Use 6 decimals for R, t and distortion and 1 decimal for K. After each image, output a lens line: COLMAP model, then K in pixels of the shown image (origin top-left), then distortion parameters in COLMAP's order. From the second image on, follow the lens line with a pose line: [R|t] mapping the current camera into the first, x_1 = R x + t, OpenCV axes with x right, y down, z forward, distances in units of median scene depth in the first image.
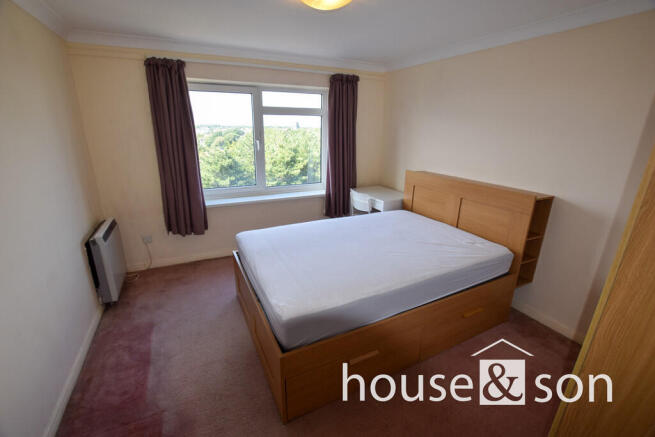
lens RADIAL K [[291.0, 0, 325.6], [0, 291.0, 216.9], [0, 0, 1]] dist [-0.037796, 0.007000]
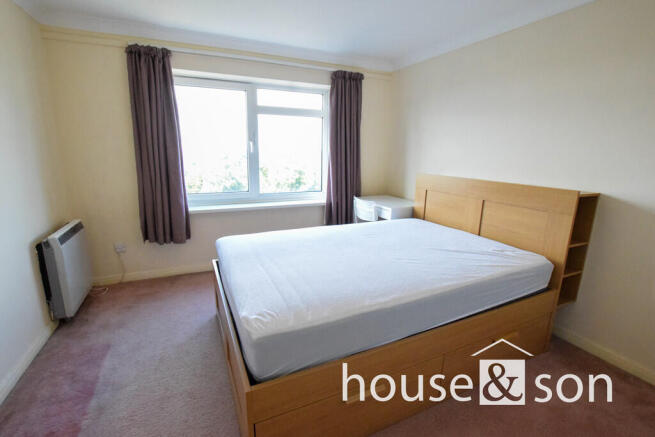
lens RADIAL K [[302.5, 0, 324.8], [0, 302.5, 216.3], [0, 0, 1]] dist [-0.039464, 0.007491]
pose [[0.999716, 0.010129, -0.021552, 0.021812], [-0.011883, 0.996490, -0.082862, 0.050586], [0.020637, 0.083095, 0.996328, 0.103375]]
